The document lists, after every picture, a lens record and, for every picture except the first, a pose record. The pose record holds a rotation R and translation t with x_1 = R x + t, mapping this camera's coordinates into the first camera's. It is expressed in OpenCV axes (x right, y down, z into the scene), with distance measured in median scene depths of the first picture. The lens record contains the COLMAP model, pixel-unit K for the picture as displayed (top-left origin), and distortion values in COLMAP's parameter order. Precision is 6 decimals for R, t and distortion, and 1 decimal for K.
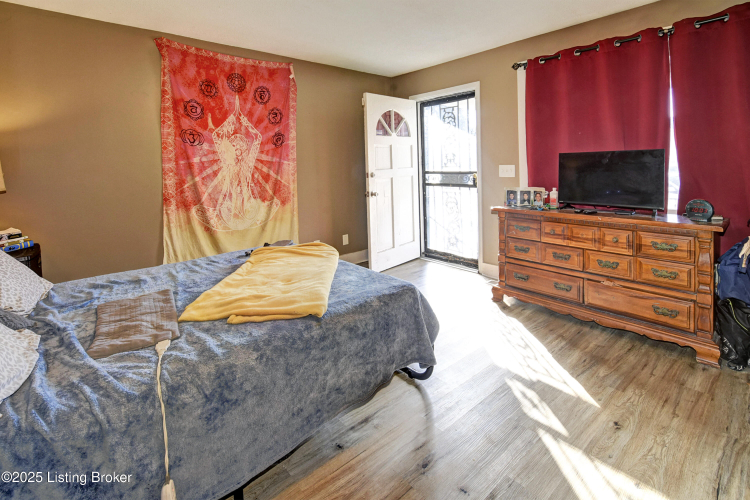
lens RADIAL K [[338.7, 0, 374.5], [0, 338.7, 249.3], [0, 0, 1]] dist [0.000664, -0.000040]
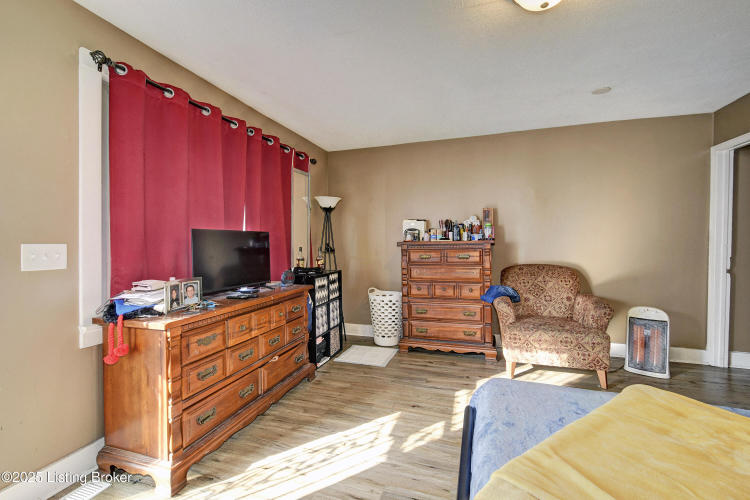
lens RADIAL K [[338.7, 0, 374.6], [0, 338.7, 250.1], [0, 0, 1]] dist [0.000664, -0.000040]
pose [[-0.552096, 0.006466, 0.833755, -0.393827], [0.205610, 0.970144, 0.128628, -0.337096], [-0.808031, 0.242444, -0.536942, 1.433843]]
